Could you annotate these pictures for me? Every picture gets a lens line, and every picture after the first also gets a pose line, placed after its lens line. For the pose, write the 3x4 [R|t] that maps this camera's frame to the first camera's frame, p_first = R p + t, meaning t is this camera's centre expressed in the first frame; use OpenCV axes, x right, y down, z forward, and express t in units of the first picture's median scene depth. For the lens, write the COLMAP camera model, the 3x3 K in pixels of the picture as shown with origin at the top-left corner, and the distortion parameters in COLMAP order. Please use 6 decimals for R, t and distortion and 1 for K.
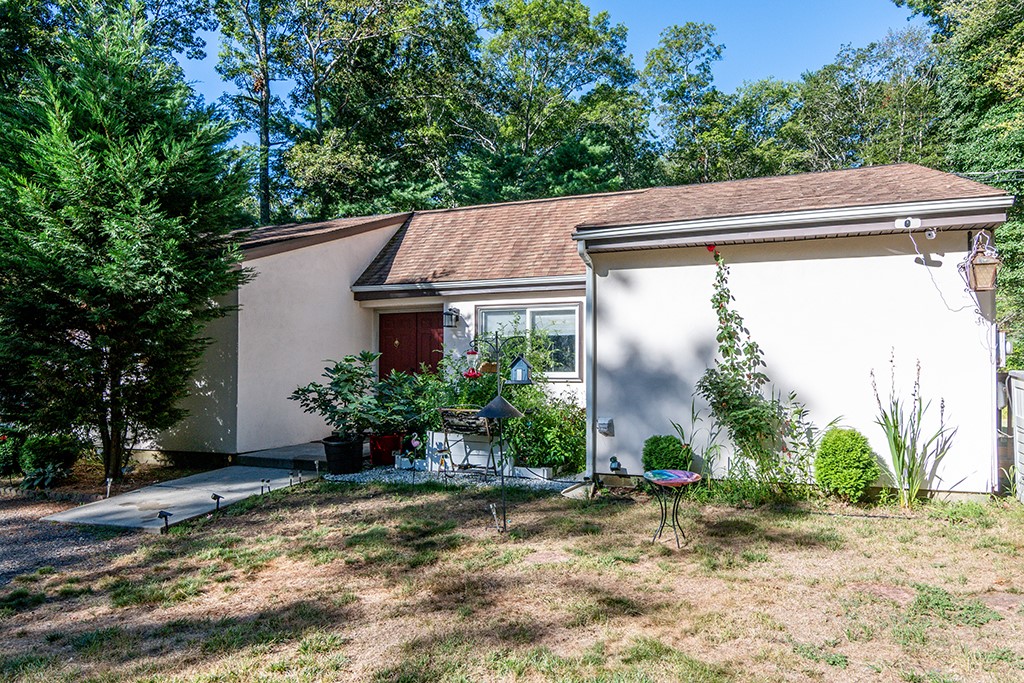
lens RADIAL K [[695.7, 0, 511.6], [0, 695.7, 393.8], [0, 0, 1]] dist [0.002380, 0.000774]
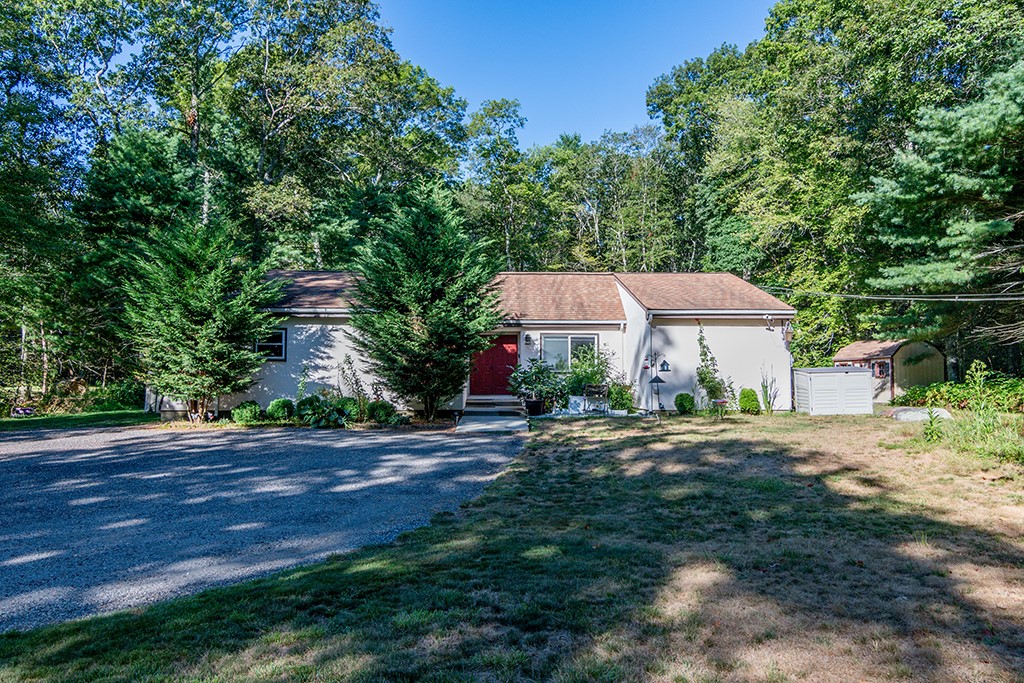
lens RADIAL K [[695.7, 0, 511.6], [0, 695.7, 393.8], [0, 0, 1]] dist [0.002380, 0.000774]
pose [[0.925721, -0.009650, 0.378084, -1.103051], [0.010713, 0.999942, -0.000706, 0.047920], [-0.378055, 0.004704, 0.925771, -0.928484]]
